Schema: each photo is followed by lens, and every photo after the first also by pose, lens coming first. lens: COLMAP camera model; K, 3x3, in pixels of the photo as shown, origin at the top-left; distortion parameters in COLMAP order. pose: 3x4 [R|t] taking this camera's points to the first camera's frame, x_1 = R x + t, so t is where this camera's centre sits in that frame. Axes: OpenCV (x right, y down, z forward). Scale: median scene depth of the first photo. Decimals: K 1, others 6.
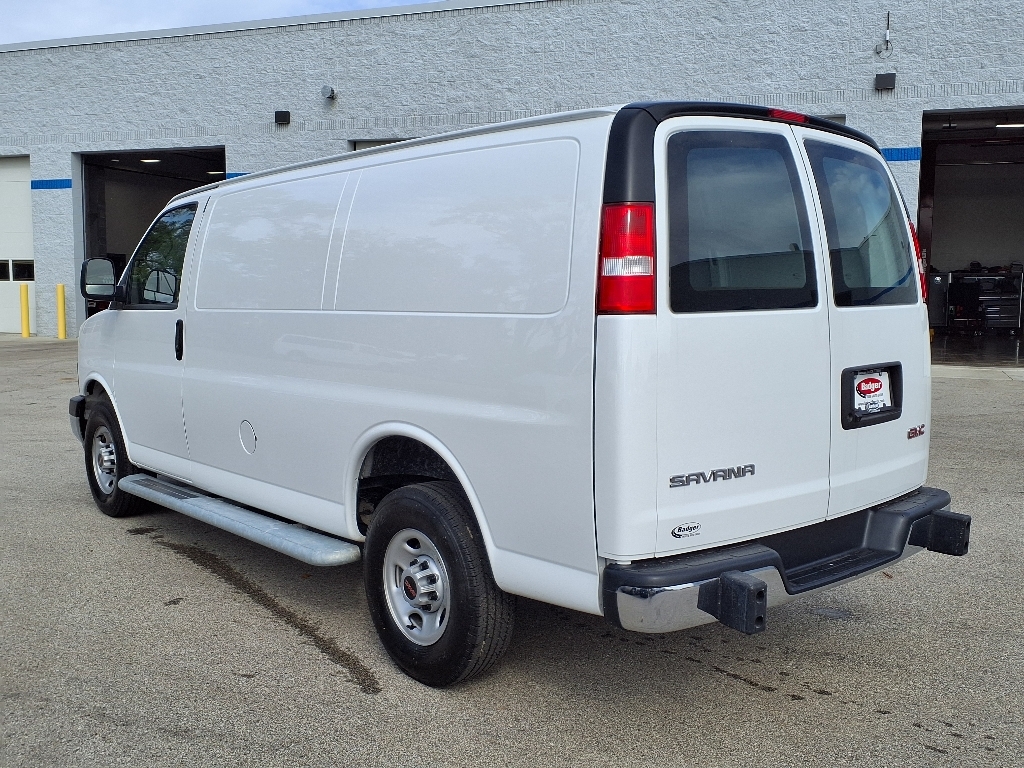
lens RADIAL K [[981.9, 0, 515.3], [0, 981.9, 364.0], [0, 0, 1]] dist [0.126768, -0.239867]
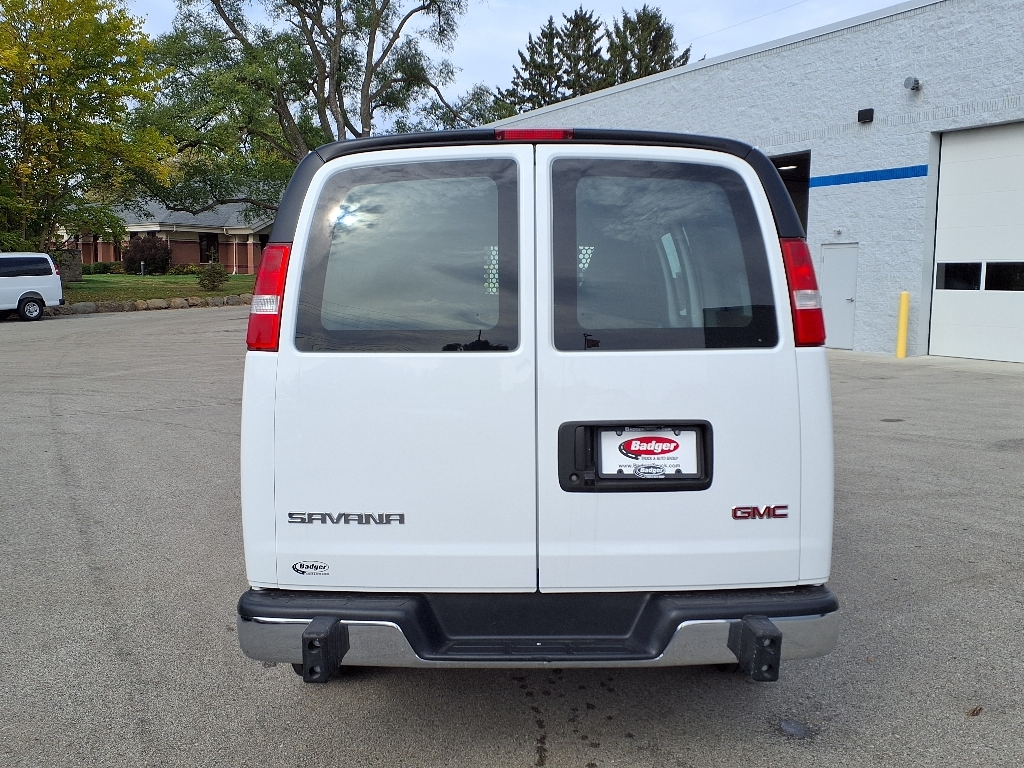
lens RADIAL K [[981.9, 0, 515.3], [0, 981.9, 364.0], [0, 0, 1]] dist [0.126768, -0.239867]
pose [[0.773729, 0.051863, -0.631390, 0.789051], [-0.051959, 0.998481, 0.018343, -0.055981], [0.631382, 0.018614, 0.775248, 0.285349]]
